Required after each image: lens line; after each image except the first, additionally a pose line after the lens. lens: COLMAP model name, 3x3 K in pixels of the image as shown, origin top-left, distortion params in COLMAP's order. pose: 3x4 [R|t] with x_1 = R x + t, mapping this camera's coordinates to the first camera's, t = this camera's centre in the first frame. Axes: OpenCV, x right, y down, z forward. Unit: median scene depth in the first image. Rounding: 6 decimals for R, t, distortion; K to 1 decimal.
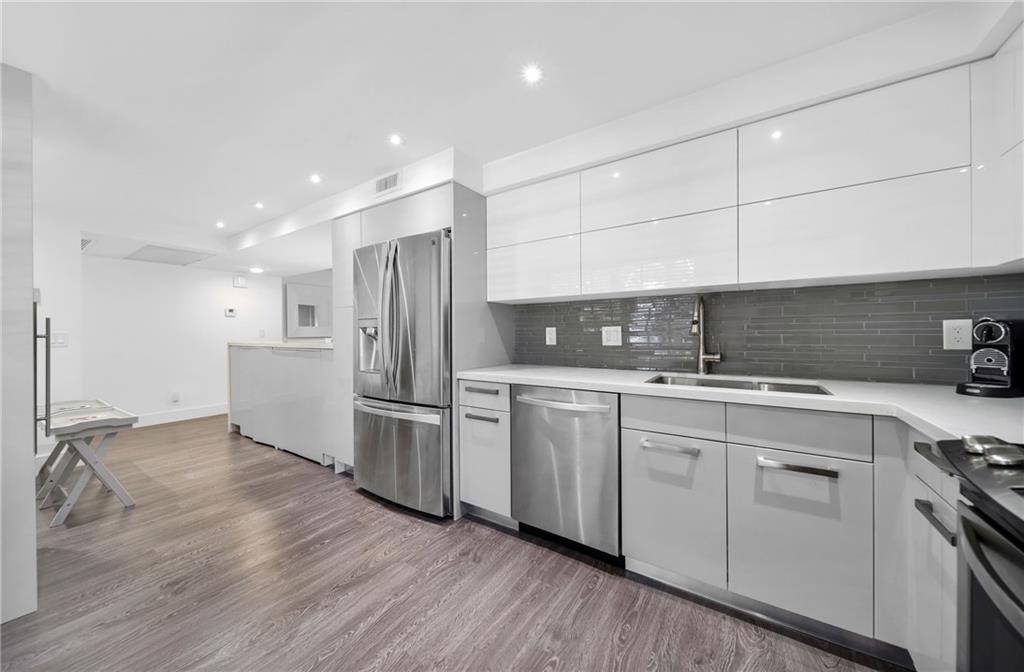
lens RADIAL K [[357.7, 0, 496.6], [0, 357.7, 338.4], [0, 0, 1]] dist [0.011955, -0.004504]
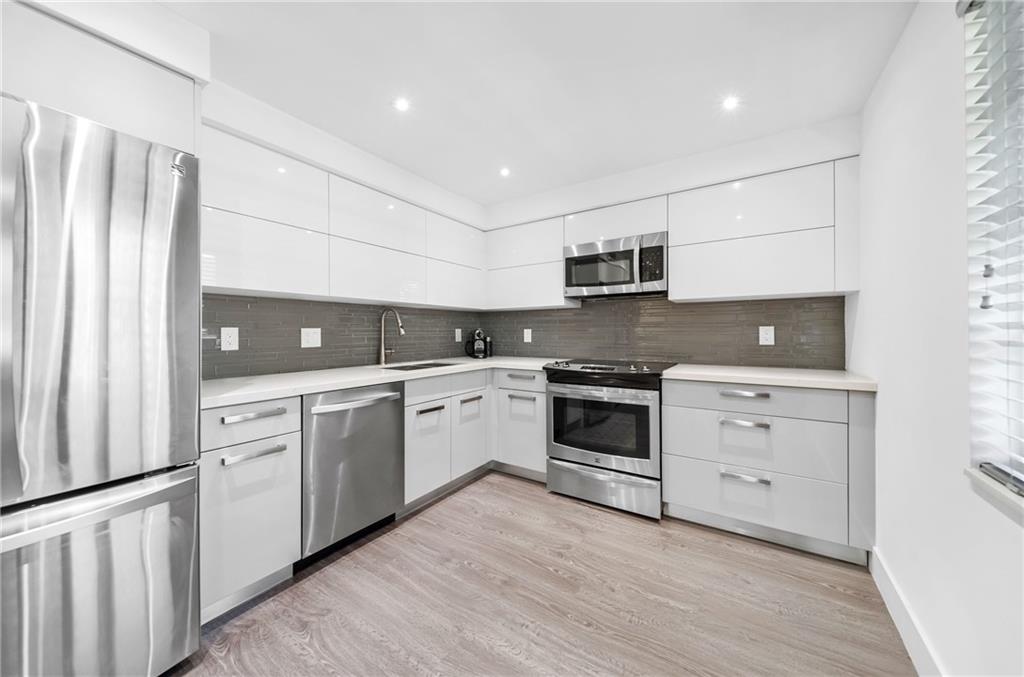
lens RADIAL K [[363.4, 0, 503.3], [0, 363.4, 343.0], [0, 0, 1]] dist [0.000211, -0.000114]
pose [[-0.017724, -0.018889, 0.999664, -0.906646], [0.023834, 0.999529, 0.019309, 0.000926], [-0.999559, 0.024168, -0.017266, 0.618336]]
